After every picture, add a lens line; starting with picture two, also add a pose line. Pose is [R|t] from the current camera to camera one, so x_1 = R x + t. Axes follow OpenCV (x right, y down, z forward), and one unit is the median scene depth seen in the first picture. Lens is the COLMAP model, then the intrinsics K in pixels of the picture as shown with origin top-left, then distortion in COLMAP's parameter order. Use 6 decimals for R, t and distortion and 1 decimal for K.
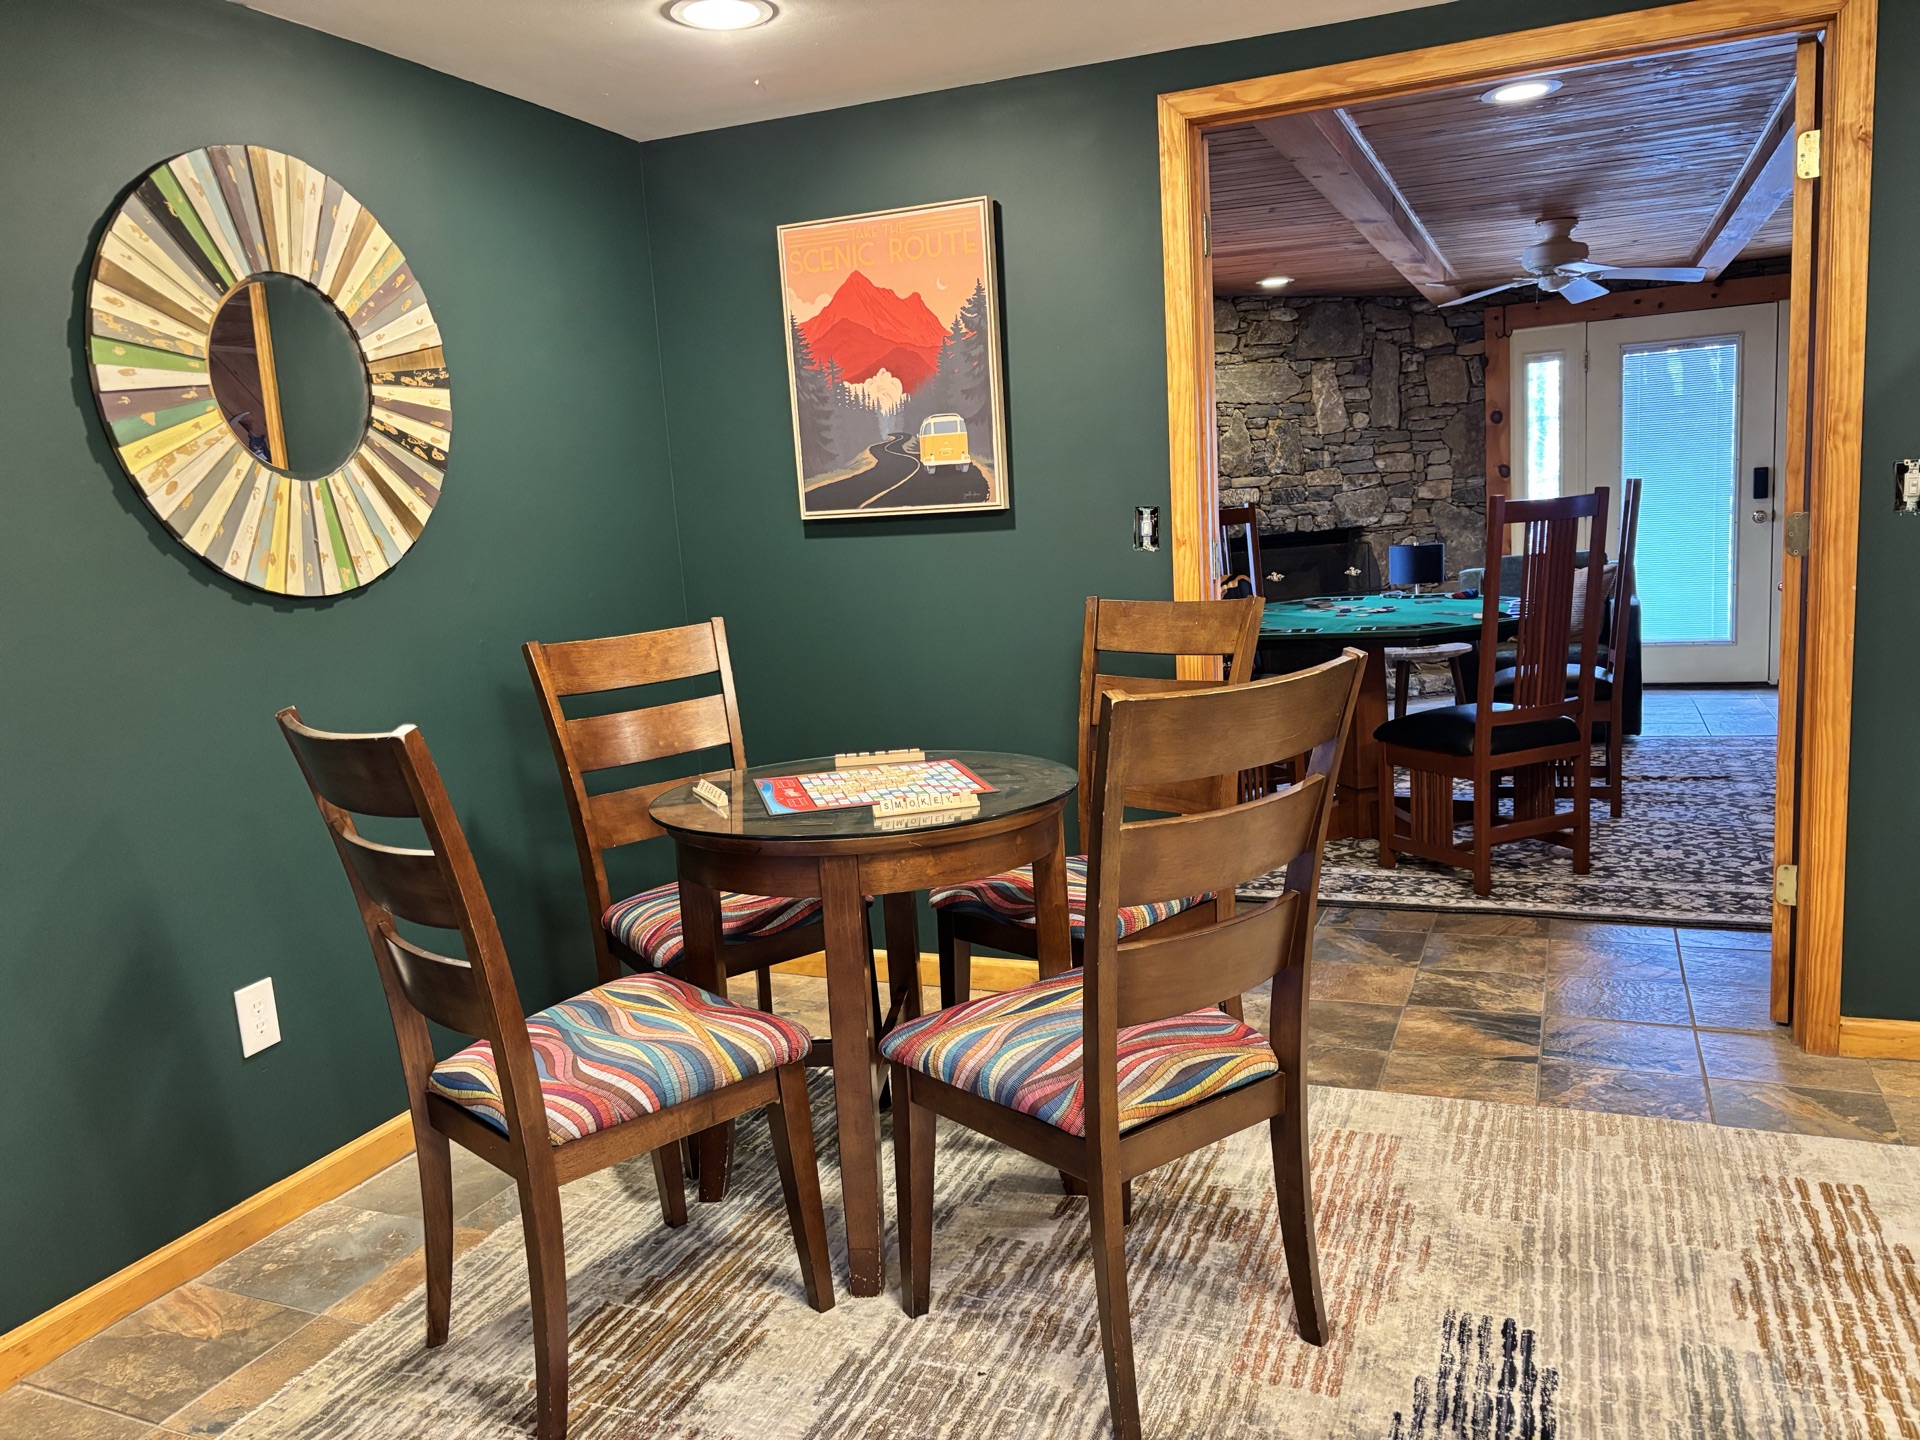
lens RADIAL K [[1458.5, 0, 957.1], [0, 1458.5, 726.7], [0, 0, 1]] dist [0.007362, 0.000695]
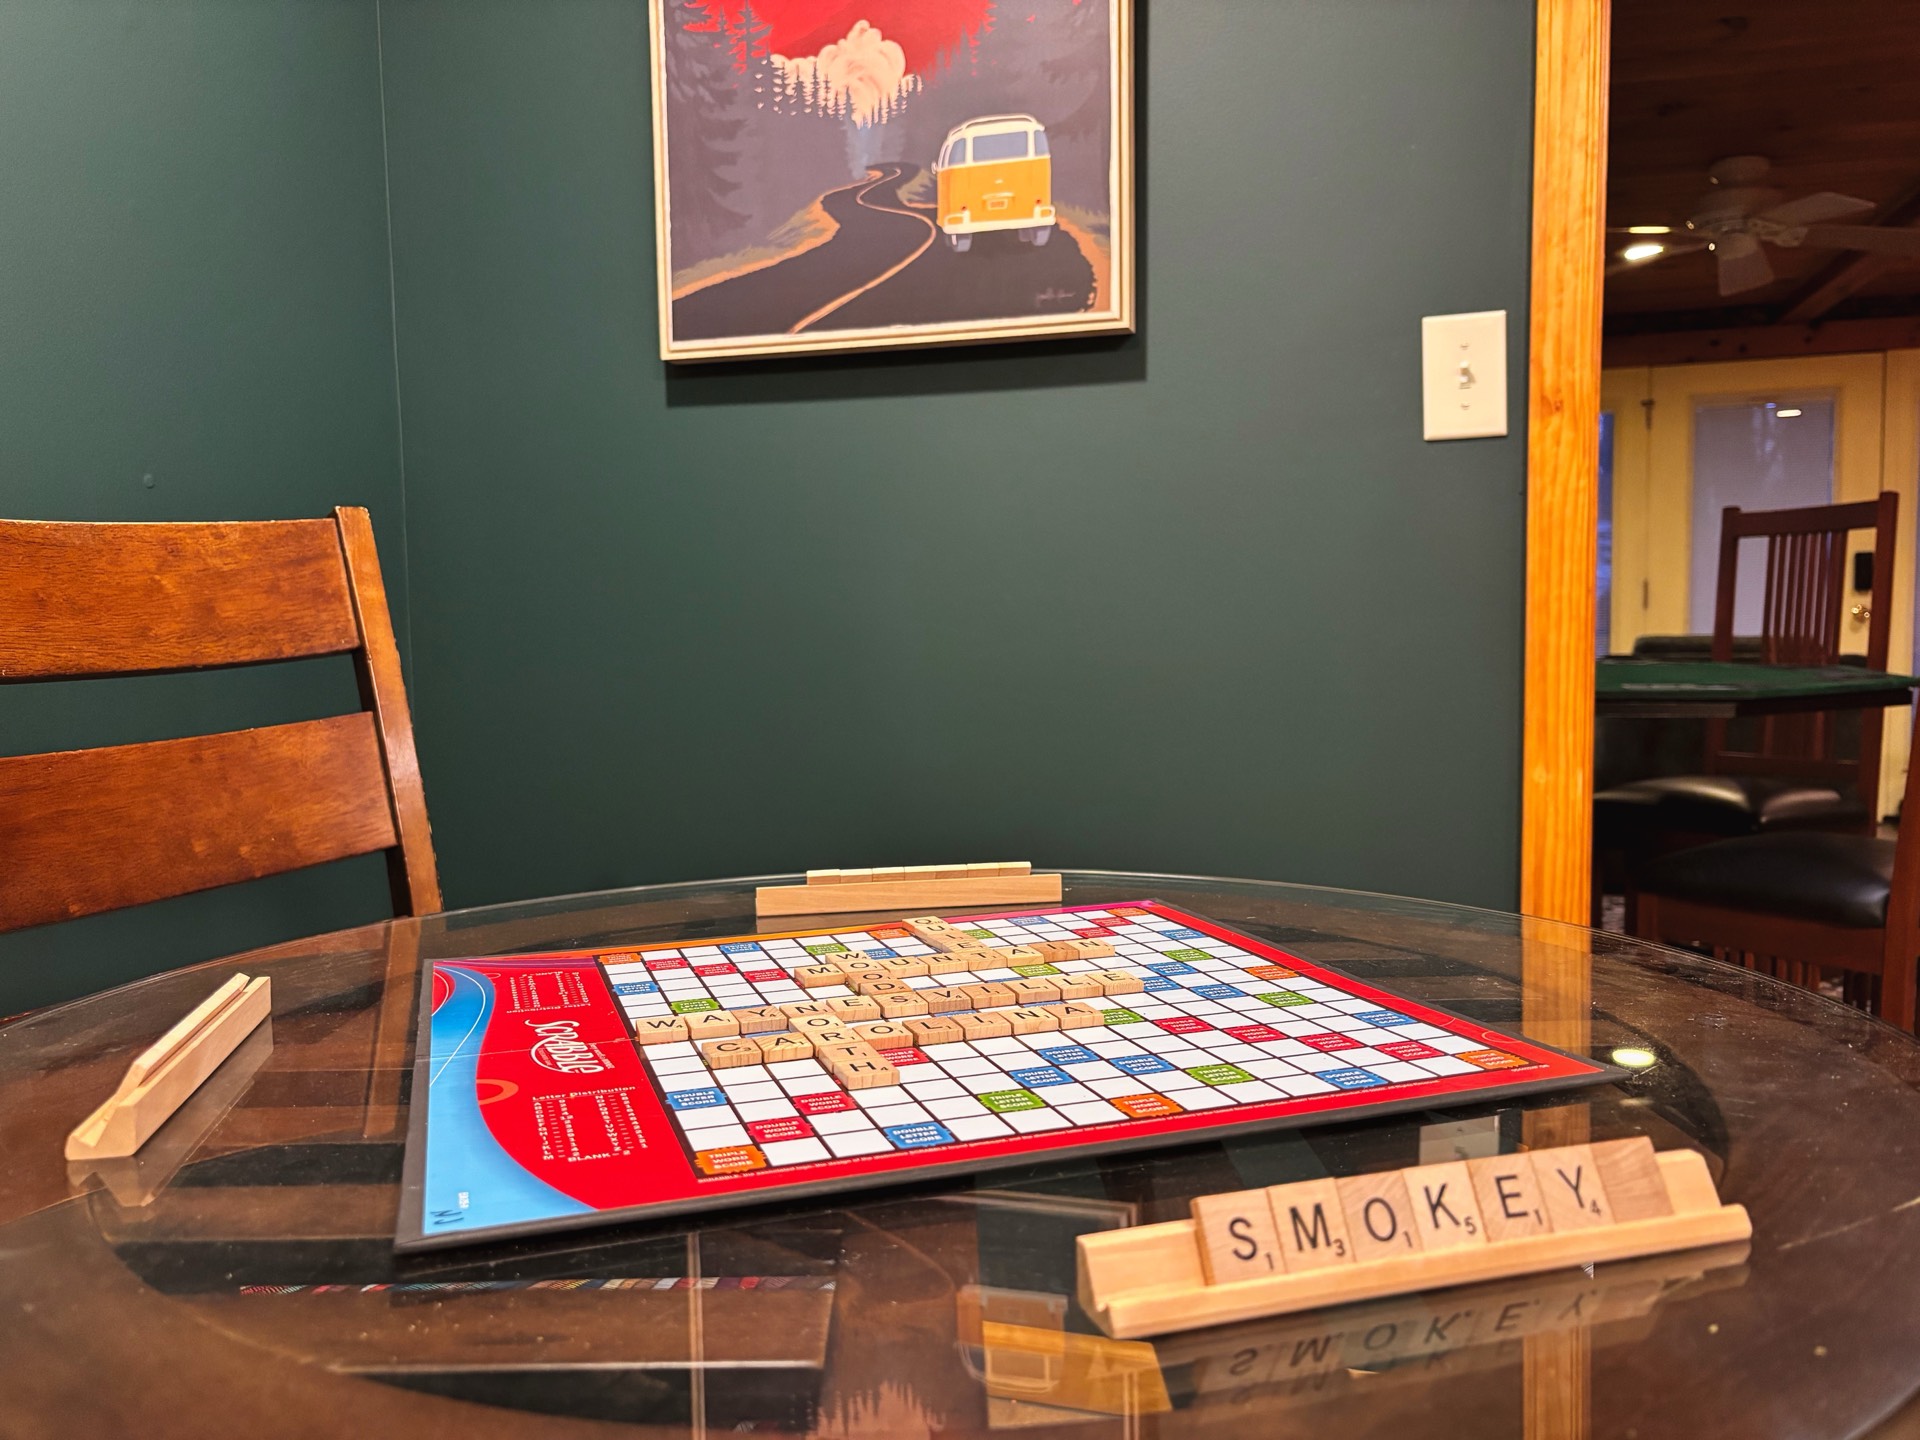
lens RADIAL K [[1442.7, 0, 965.6], [0, 1442.7, 719.5], [0, 0, 1]] dist [-0.004667, 0.000886]
pose [[0.993116, 0.042314, 0.109225, -0.058875], [-0.032335, 0.995274, -0.091569, 0.011032], [-0.112584, 0.087407, 0.989790, 0.572690]]
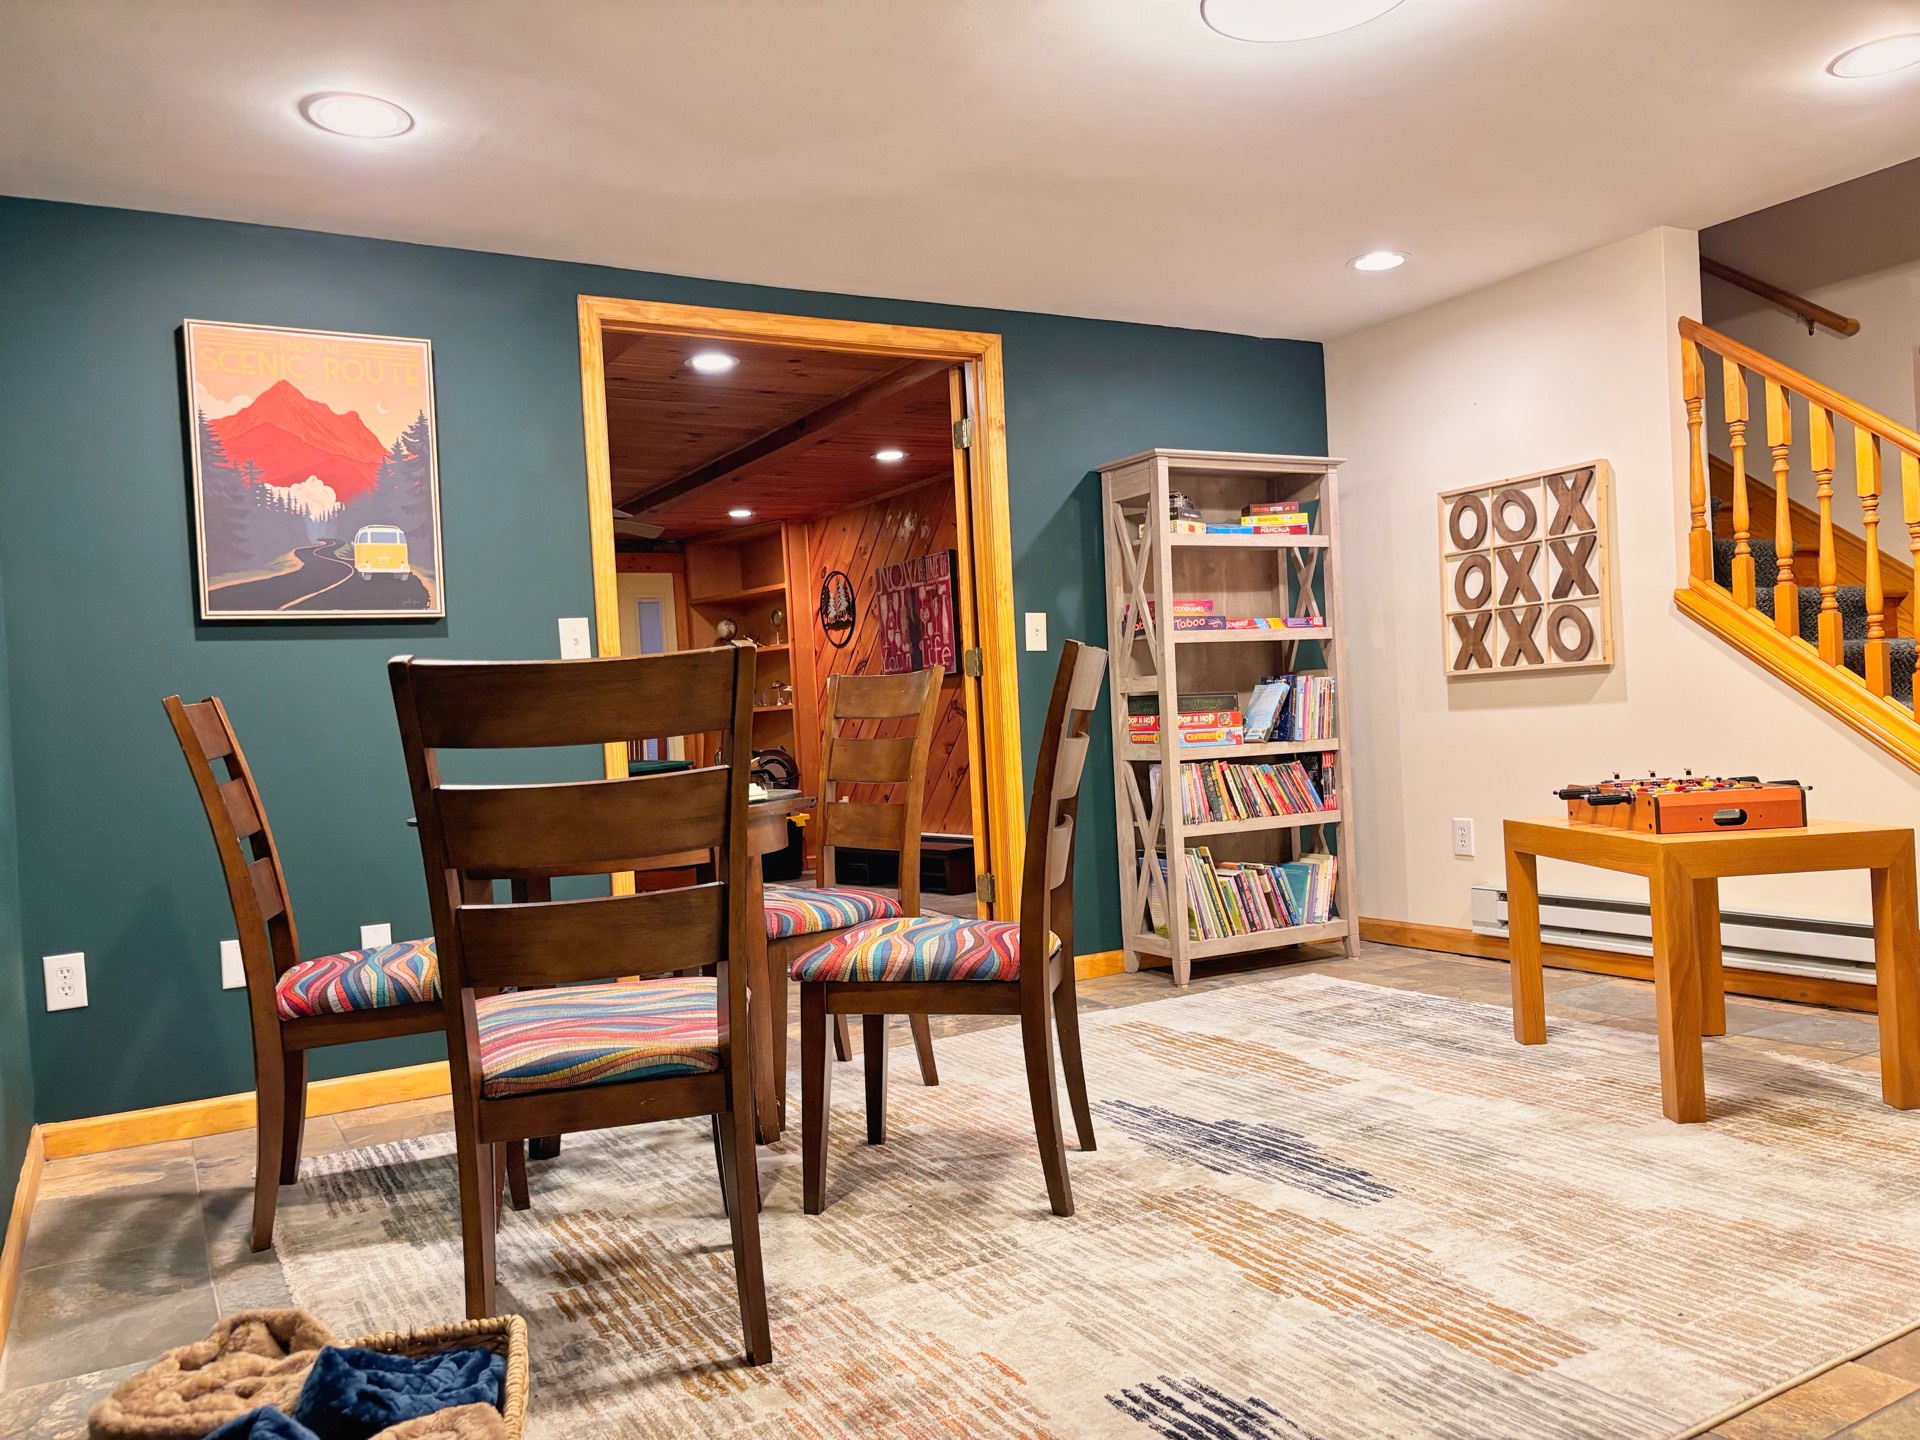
lens RADIAL K [[1442.7, 0, 957.6], [0, 1442.7, 713.6], [0, 0, 1]] dist [-0.004667, 0.000886]
pose [[0.603699, 0.028799, 0.796692, -0.579981], [0.136291, 0.980906, -0.138734, 0.119950], [-0.785476, 0.192336, 0.588247, 0.083304]]
